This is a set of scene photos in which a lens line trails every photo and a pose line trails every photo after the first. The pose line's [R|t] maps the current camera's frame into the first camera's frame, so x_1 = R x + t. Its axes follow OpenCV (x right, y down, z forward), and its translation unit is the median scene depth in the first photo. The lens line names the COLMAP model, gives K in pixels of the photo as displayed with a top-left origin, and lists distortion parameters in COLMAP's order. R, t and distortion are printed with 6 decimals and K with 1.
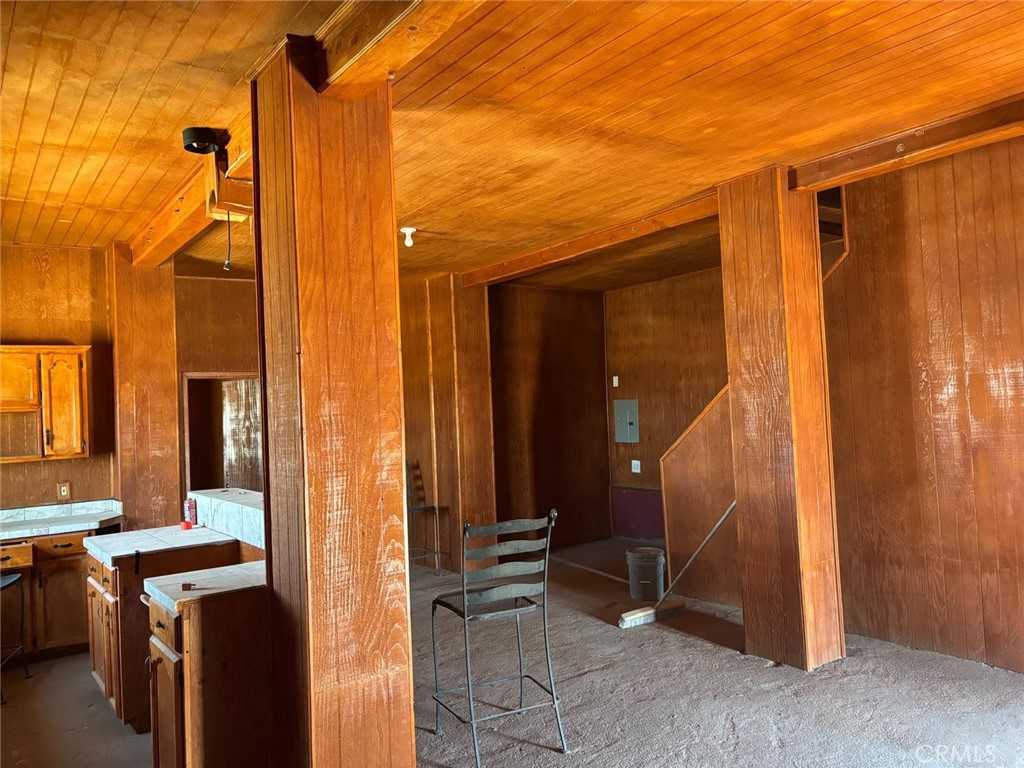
lens RADIAL K [[783.4, 0, 537.3], [0, 783.4, 390.6], [0, 0, 1]] dist [0.049109, -0.047402]
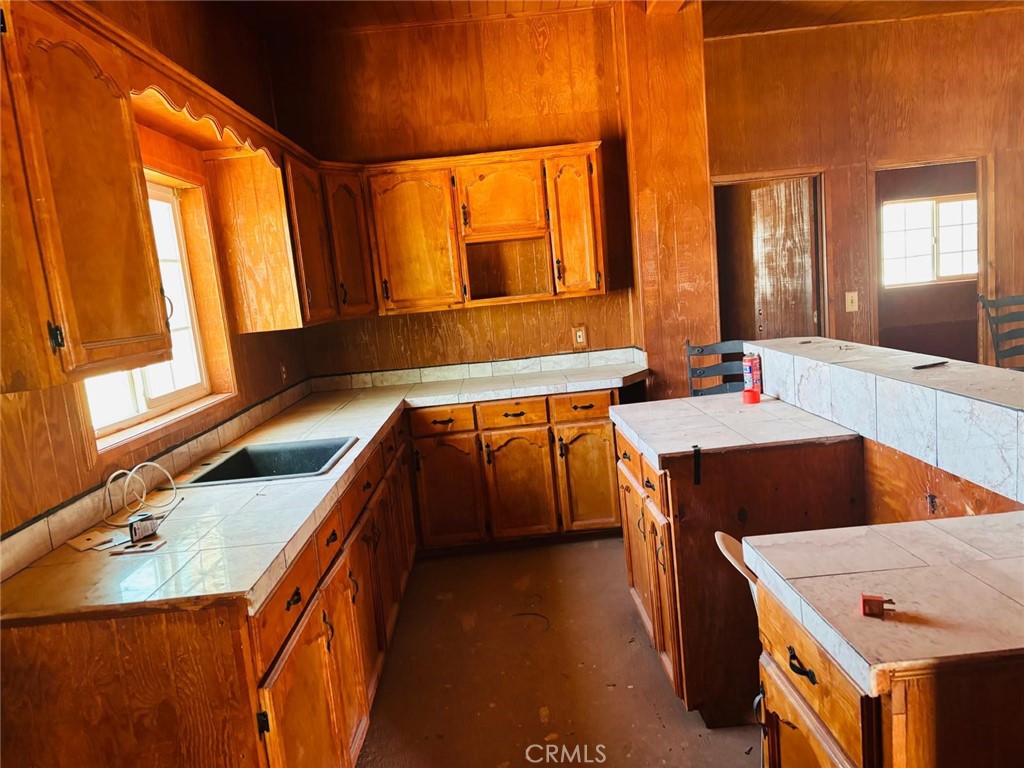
lens RADIAL K [[783.4, 0, 506.8], [0, 783.4, 388.2], [0, 0, 1]] dist [0.049109, -0.047402]
pose [[0.813575, 0.046015, -0.579636, -0.200911], [0.072253, 0.981137, 0.179302, 0.030930], [0.576953, -0.187756, 0.794904, 0.326416]]
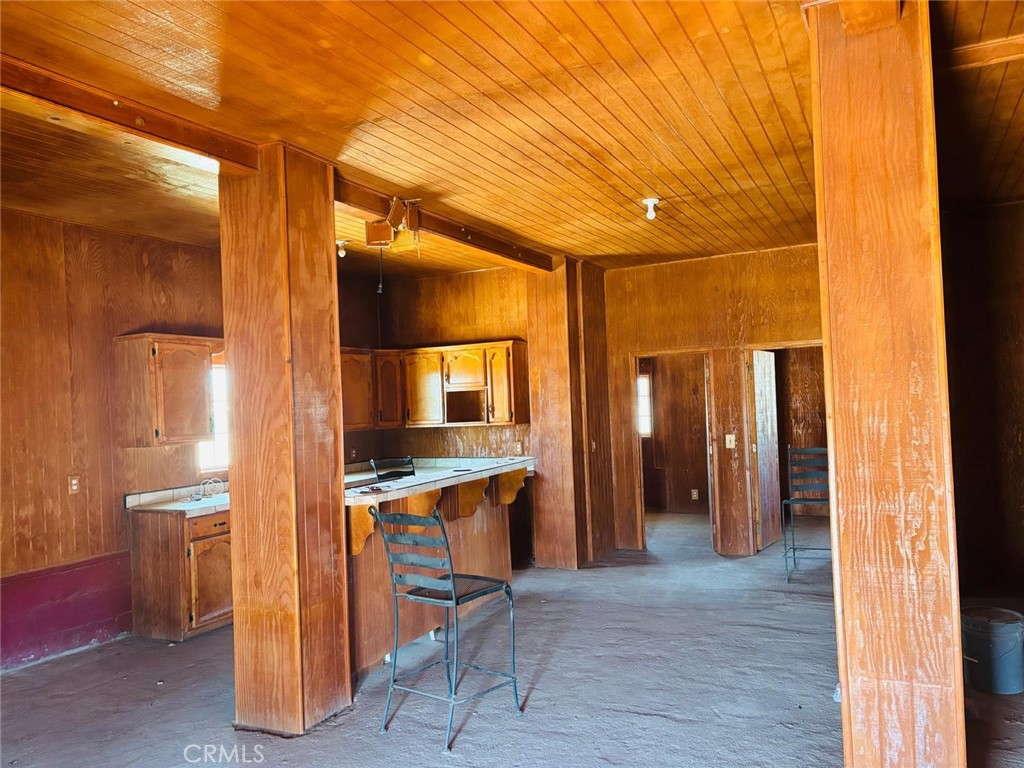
lens RADIAL K [[783.4, 0, 499.4], [0, 783.4, 396.3], [0, 0, 1]] dist [0.049109, -0.047402]
pose [[0.435556, 0.017898, -0.899984, 0.600572], [0.043339, 0.998226, 0.040826, -0.018010], [0.899118, -0.056787, 0.434007, 0.411287]]
